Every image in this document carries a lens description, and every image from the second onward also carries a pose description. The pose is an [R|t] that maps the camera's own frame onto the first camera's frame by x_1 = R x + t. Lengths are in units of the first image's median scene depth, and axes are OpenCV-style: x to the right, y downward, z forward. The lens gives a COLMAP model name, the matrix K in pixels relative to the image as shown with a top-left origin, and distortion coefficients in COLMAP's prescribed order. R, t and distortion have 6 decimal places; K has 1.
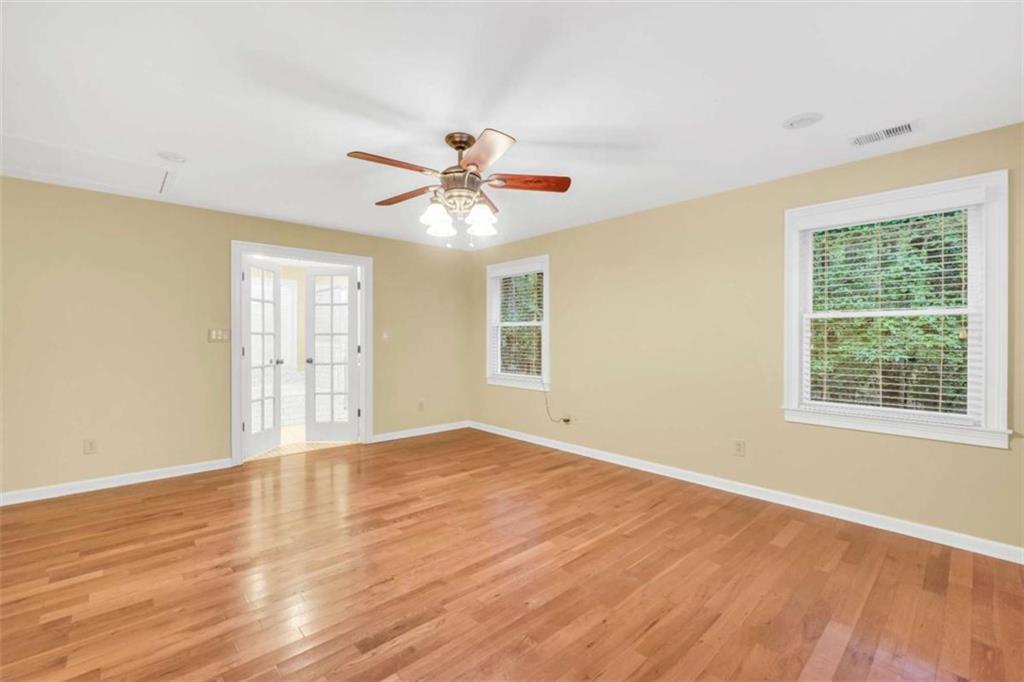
lens RADIAL K [[430.8, 0, 511.0], [0, 430.8, 329.5], [0, 0, 1]] dist [-0.000107, 0.001105]
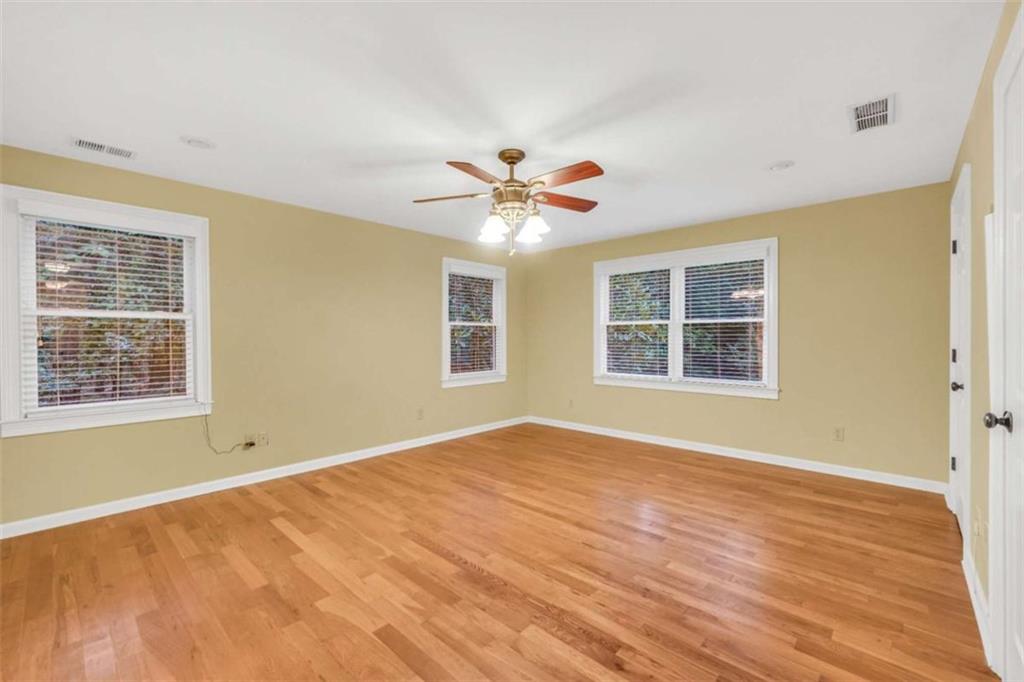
lens RADIAL K [[402.4, 0, 512.0], [0, 402.4, 341.0], [0, 0, 1]] dist [-0.015313, 0.000049]
pose [[-0.050820, -0.007089, 0.998683, -0.937752], [-0.016955, 0.999837, 0.006235, 0.019507], [-0.998564, -0.016616, -0.050932, 0.875036]]
